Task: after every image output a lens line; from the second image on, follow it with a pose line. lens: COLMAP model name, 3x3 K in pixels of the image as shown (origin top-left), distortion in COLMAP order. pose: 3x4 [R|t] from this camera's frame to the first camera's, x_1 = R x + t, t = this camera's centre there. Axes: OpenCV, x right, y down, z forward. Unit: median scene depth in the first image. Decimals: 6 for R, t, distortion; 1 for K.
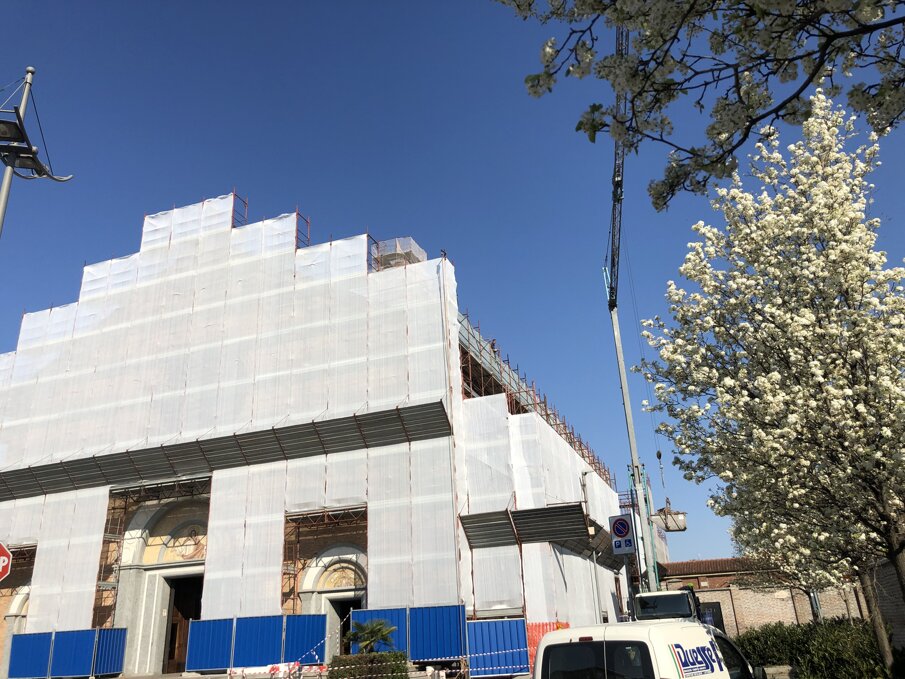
lens RADIAL K [[731.8, 0, 442.3], [0, 731.8, 340.0], [0, 0, 1]] dist [0.026065, -0.001852]
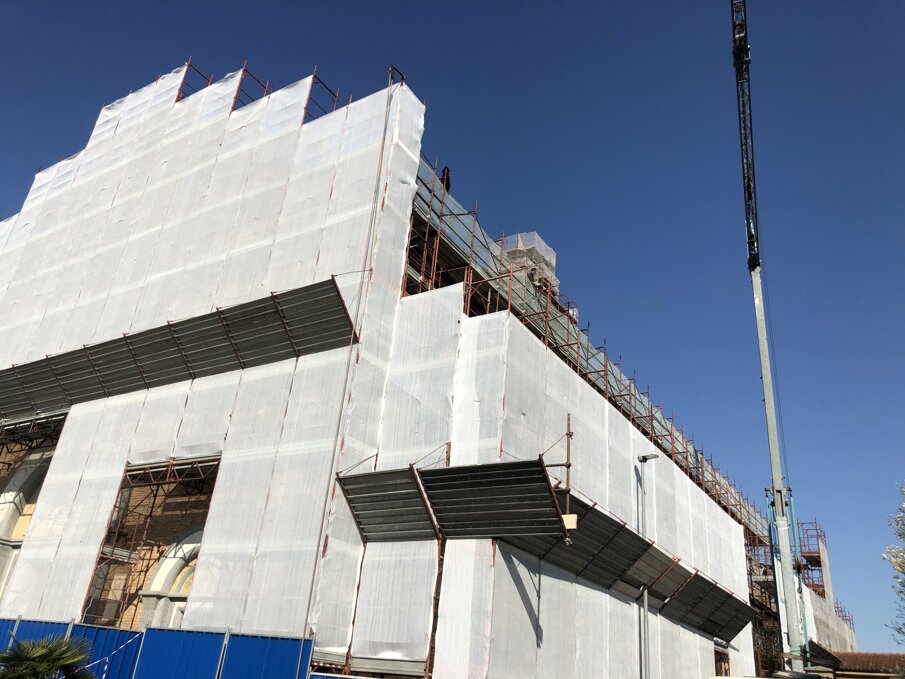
lens RADIAL K [[731.8, 0, 442.3], [0, 731.8, 340.0], [0, 0, 1]] dist [0.026065, -0.001852]
pose [[0.968232, 0.030944, -0.248132, 0.198697], [-0.049158, 0.996504, -0.067546, 0.146107], [0.245174, 0.077598, 0.966368, 0.408316]]
